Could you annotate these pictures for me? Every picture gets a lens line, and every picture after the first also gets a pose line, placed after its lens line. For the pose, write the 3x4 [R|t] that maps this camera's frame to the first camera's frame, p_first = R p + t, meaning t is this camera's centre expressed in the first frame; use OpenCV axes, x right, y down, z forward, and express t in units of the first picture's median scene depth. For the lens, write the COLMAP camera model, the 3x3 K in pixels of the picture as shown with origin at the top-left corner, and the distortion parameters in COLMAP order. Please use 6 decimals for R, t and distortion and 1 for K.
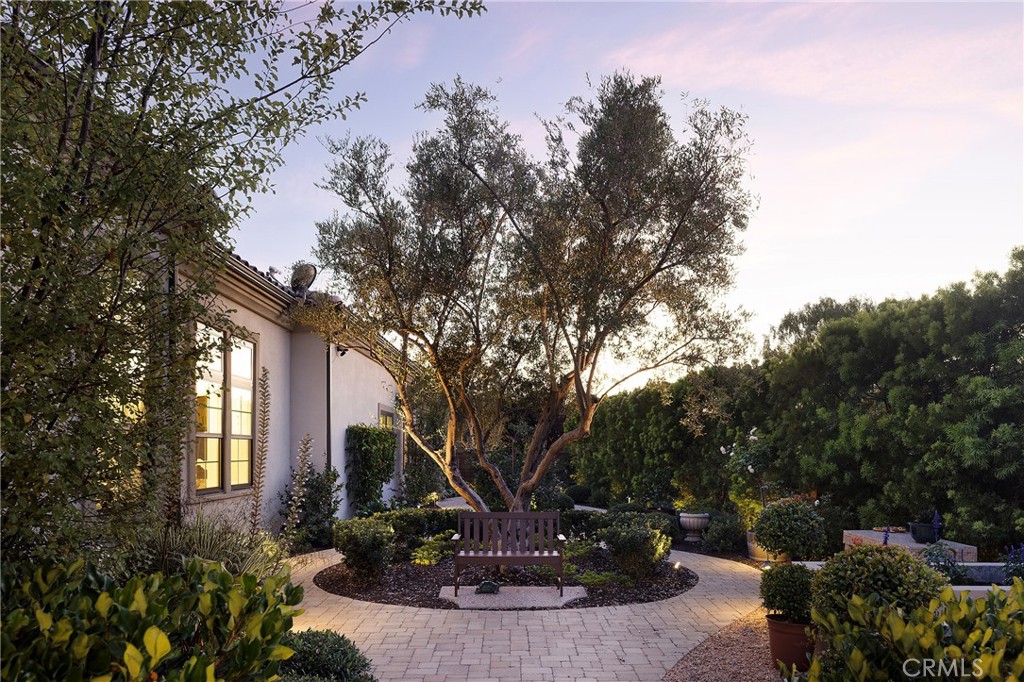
lens RADIAL K [[731.7, 0, 512.0], [0, 731.7, 341.0], [0, 0, 1]] dist [-0.001042, 0.000955]
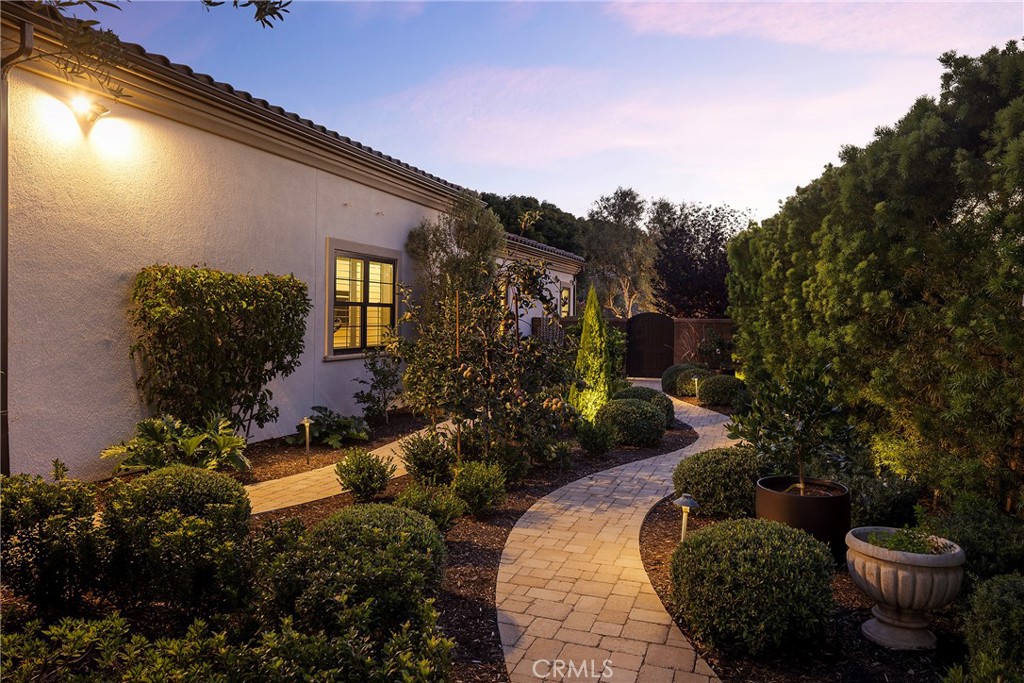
lens RADIAL K [[731.7, 0, 512.0], [0, 731.7, 341.5], [0, 0, 1]] dist [-0.001042, 0.000955]
pose [[0.954880, -0.014403, -0.296643, 0.153074], [0.067398, 0.983272, 0.169212, 0.082780], [0.289243, -0.181570, 0.939878, 0.572161]]
